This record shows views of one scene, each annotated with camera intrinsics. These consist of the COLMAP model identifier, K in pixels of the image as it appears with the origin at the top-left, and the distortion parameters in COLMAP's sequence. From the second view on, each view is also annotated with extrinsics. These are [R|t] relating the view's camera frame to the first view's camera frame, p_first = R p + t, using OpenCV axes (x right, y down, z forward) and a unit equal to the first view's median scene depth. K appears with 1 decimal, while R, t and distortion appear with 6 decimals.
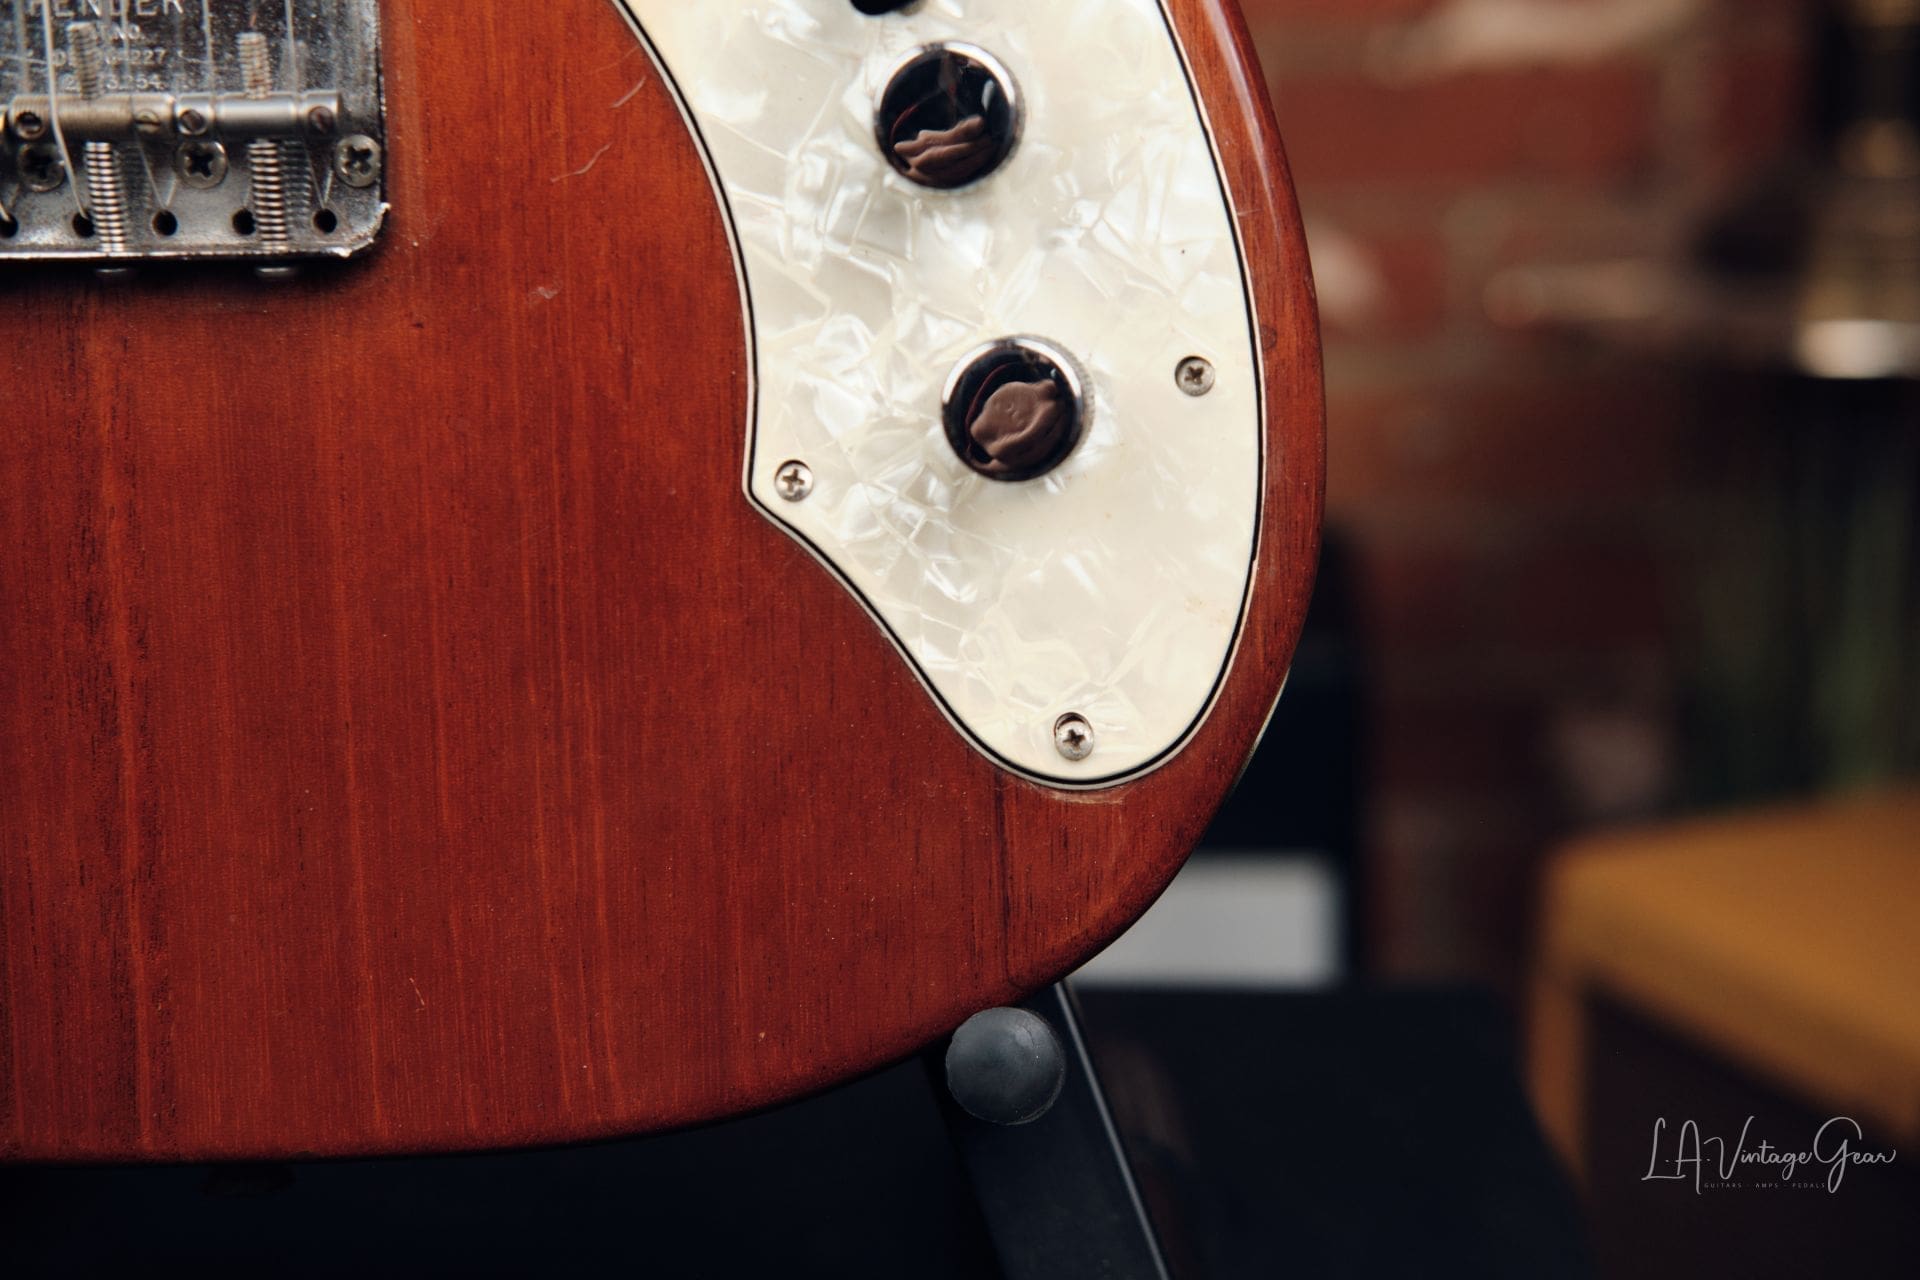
lens RADIAL K [[3416.5, 0, 973.3], [0, 3416.5, 661.1], [0, 0, 1]] dist [0.200956, 0.000000]
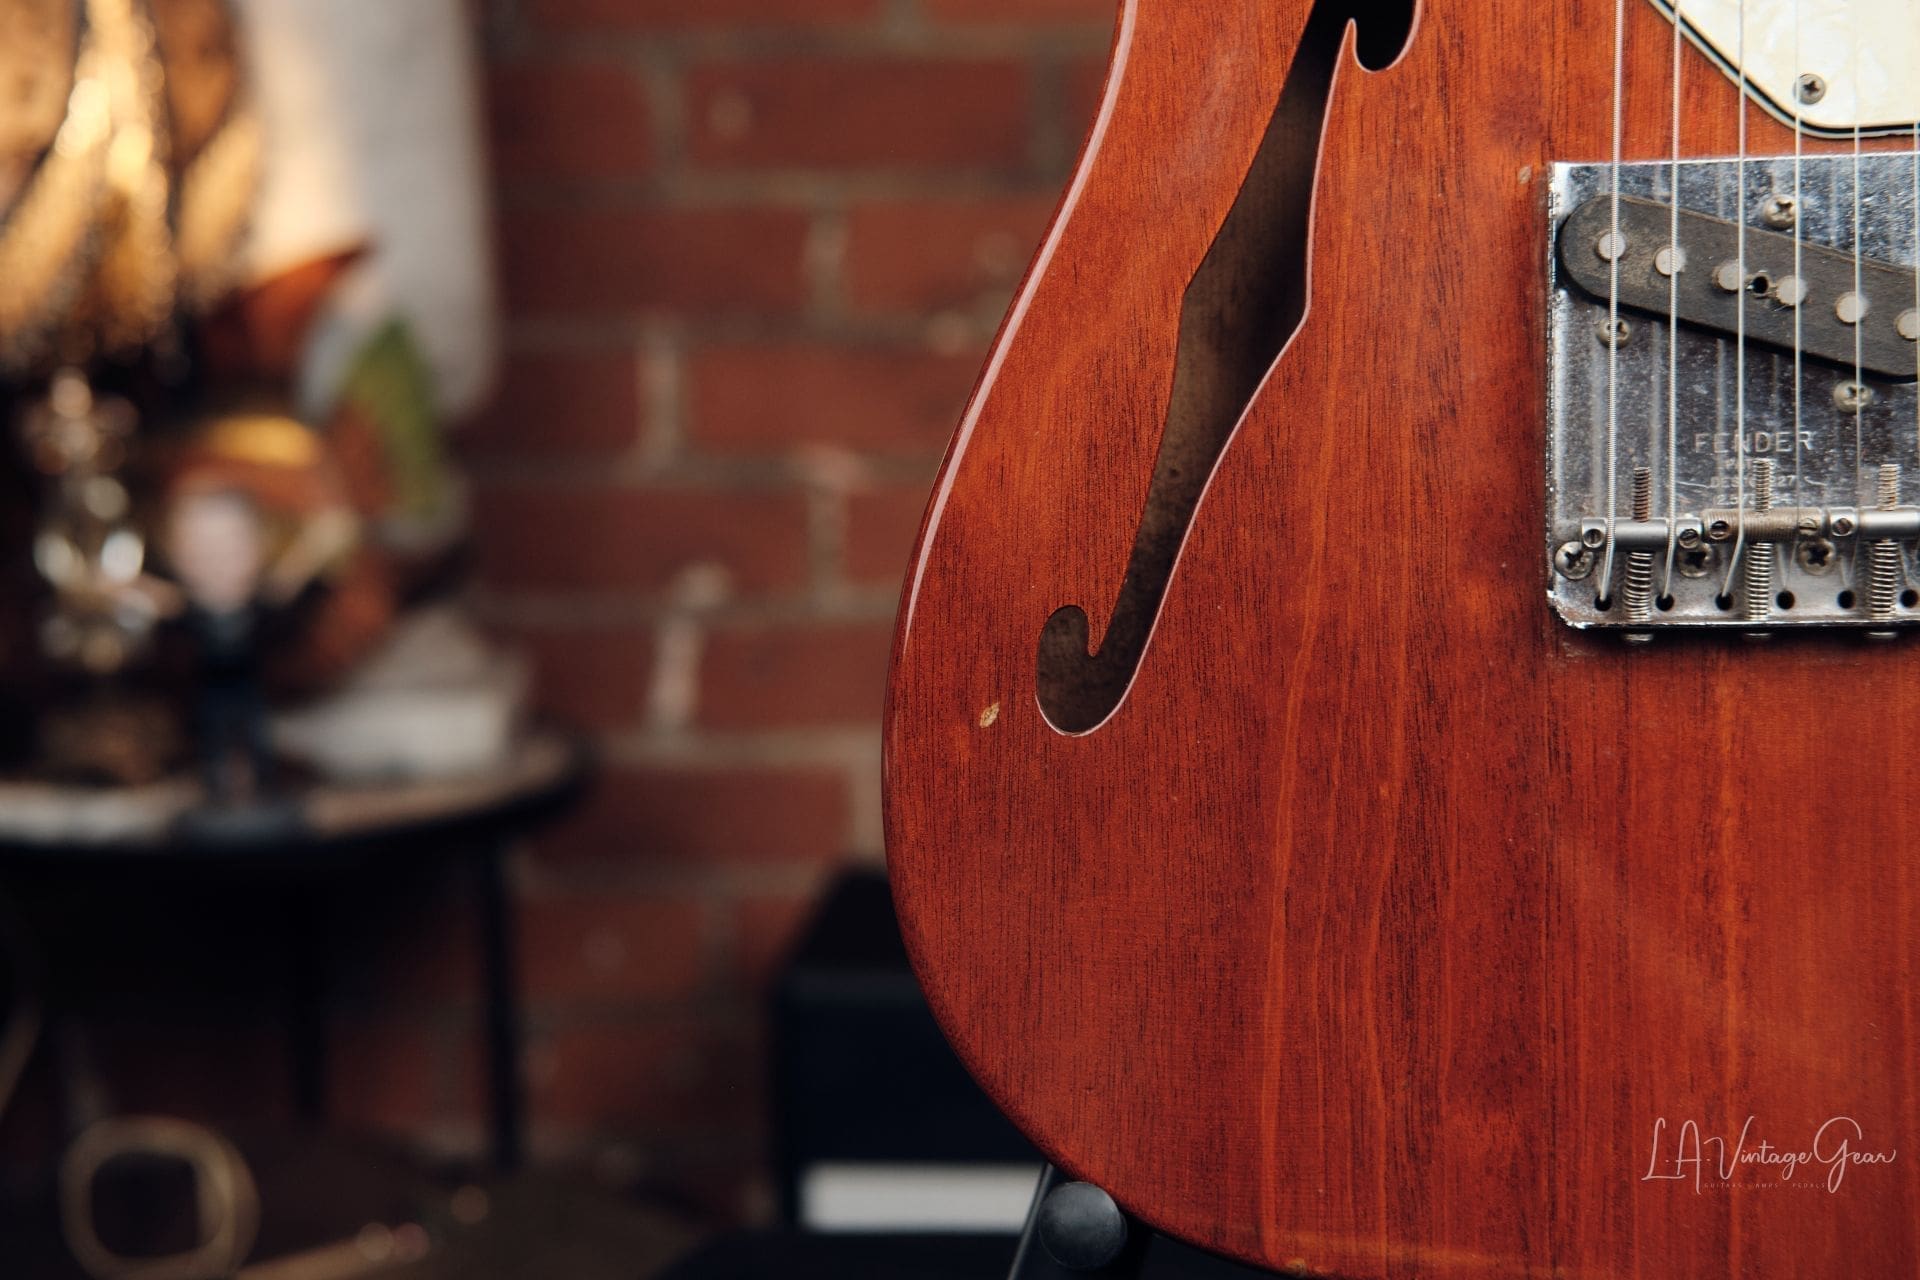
lens RADIAL K [[3416.5, 0, 917.8], [0, 3416.5, 687.3], [0, 0, 1]] dist [0.200956, 0.000000]
pose [[0.999906, 0.013517, -0.002434, -0.570588], [-0.013697, 0.994503, -0.103813, 0.053681], [0.001017, 0.103836, 0.994594, -0.350305]]
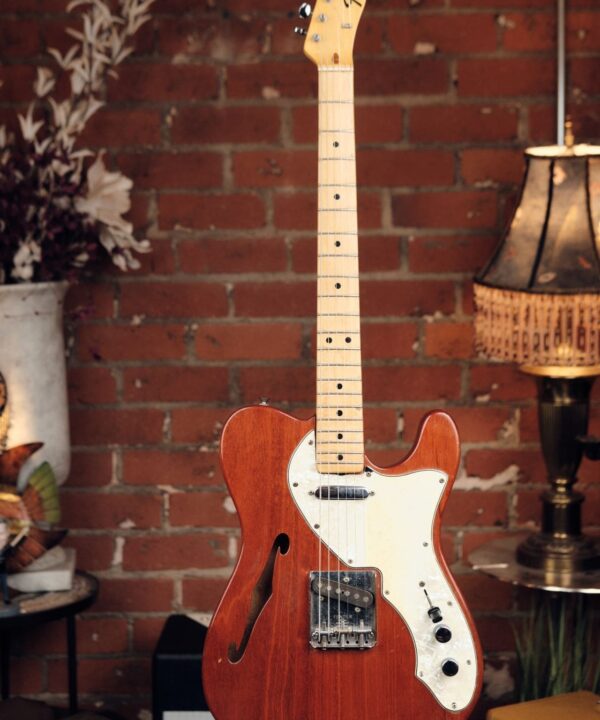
lens RADIAL K [[1585.0, 0, 307.5], [0, 1585.0, 380.8], [0, 0, 1]] dist [0.079049, 0.000000]
pose [[0.996720, 0.019181, 0.078623, -0.650537], [-0.007747, 0.989660, -0.143227, -0.202945], [-0.080557, 0.142148, 0.986562, -2.935895]]
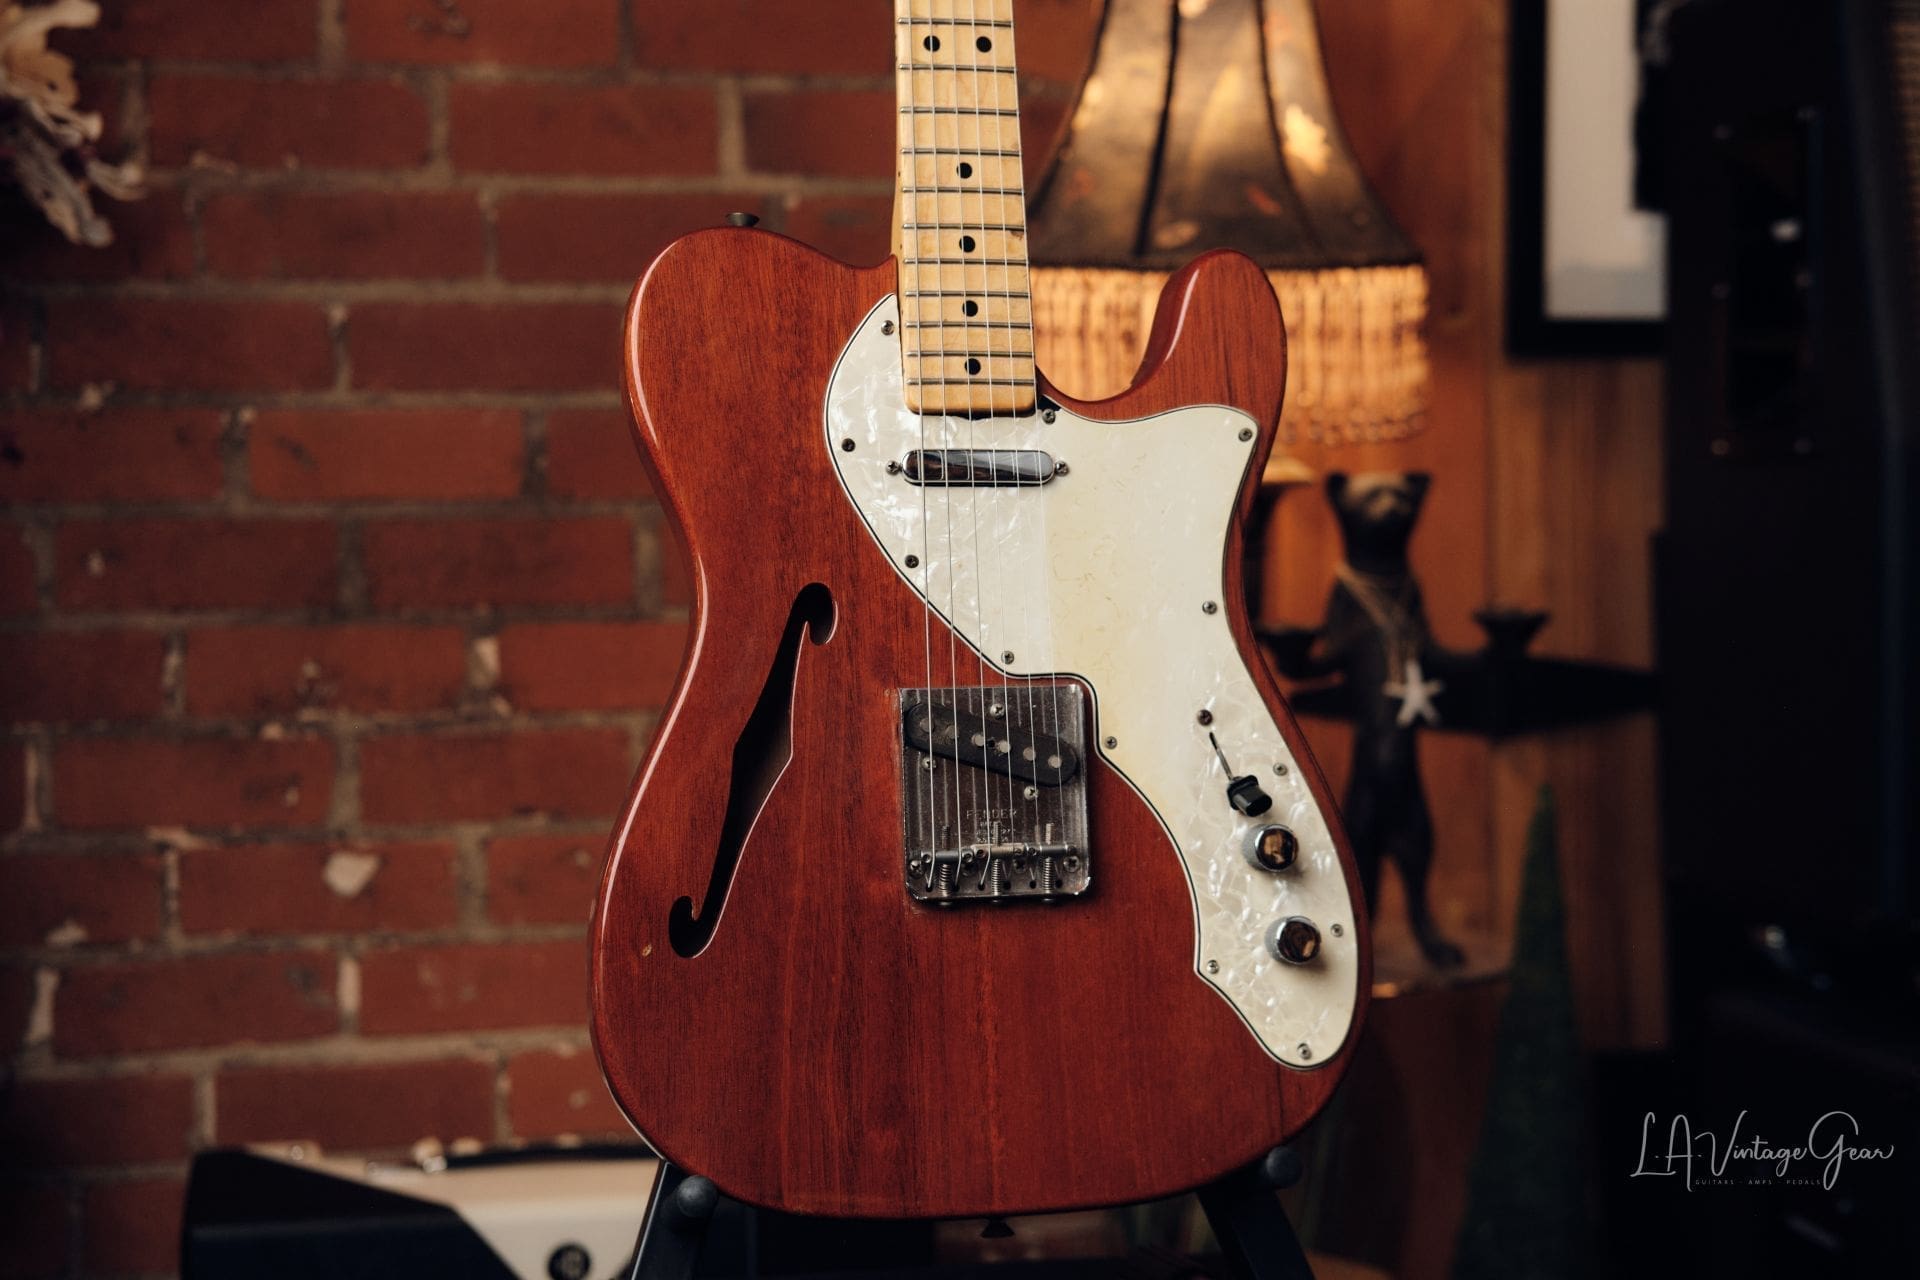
lens RADIAL K [[3416.5, 0, 980.2], [0, 3416.5, 607.2], [0, 0, 1]] dist [0.200956, 0.000000]
pose [[0.957576, 0.015151, 0.287783, -1.114485], [0.052187, 0.972989, -0.224875, 0.305051], [-0.283417, 0.230353, 0.930920, -1.812576]]
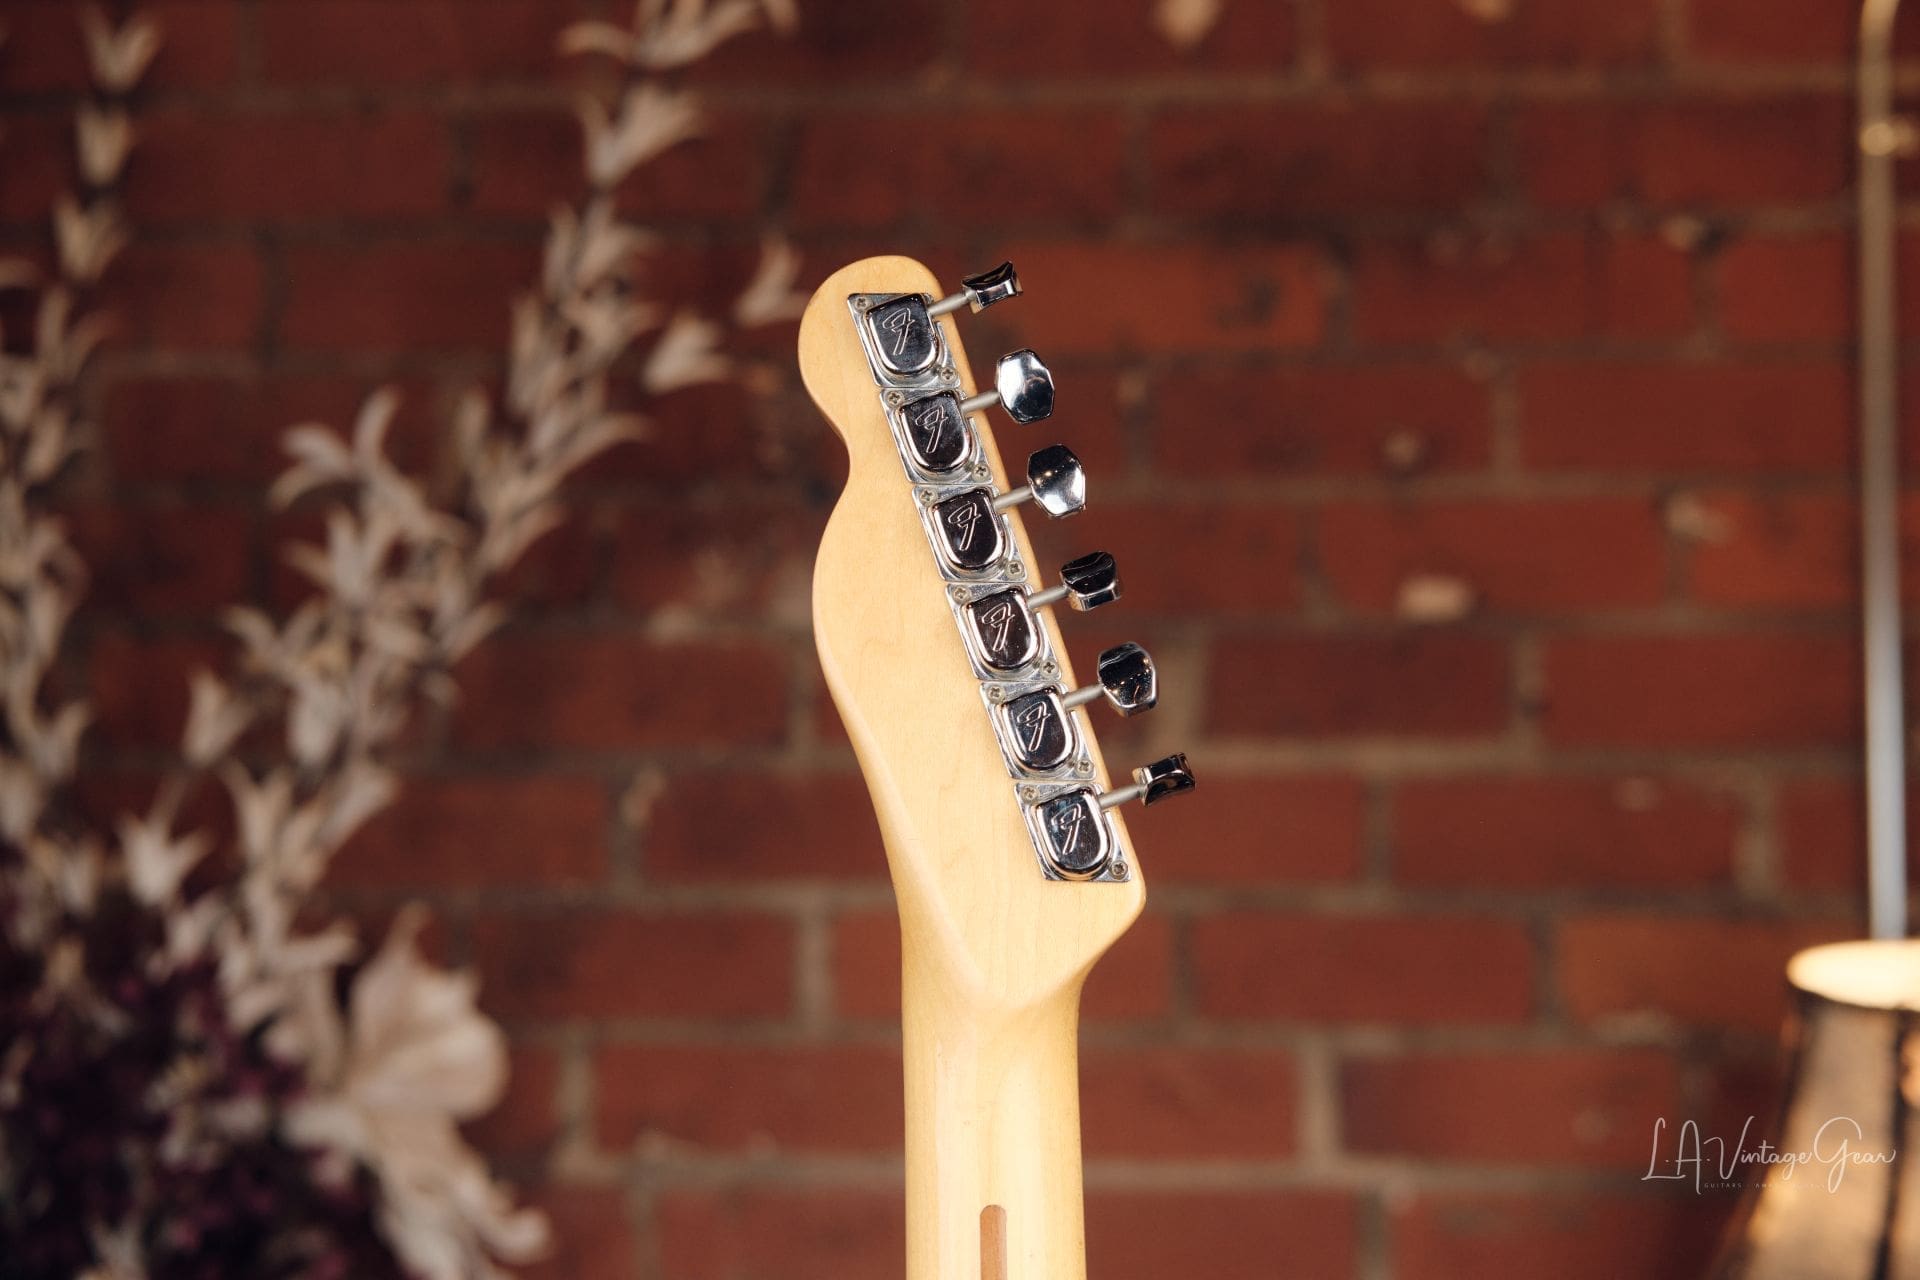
lens RADIAL K [[3416.5, 0, 930.3], [0, 3416.5, 643.0], [0, 0, 1]] dist [0.200956, 0.000000]
pose [[0.999158, 0.038367, 0.014512, -0.386225], [-0.032654, 0.958070, -0.284666, -1.221316], [-0.024825, 0.283953, 0.958517, -0.822054]]
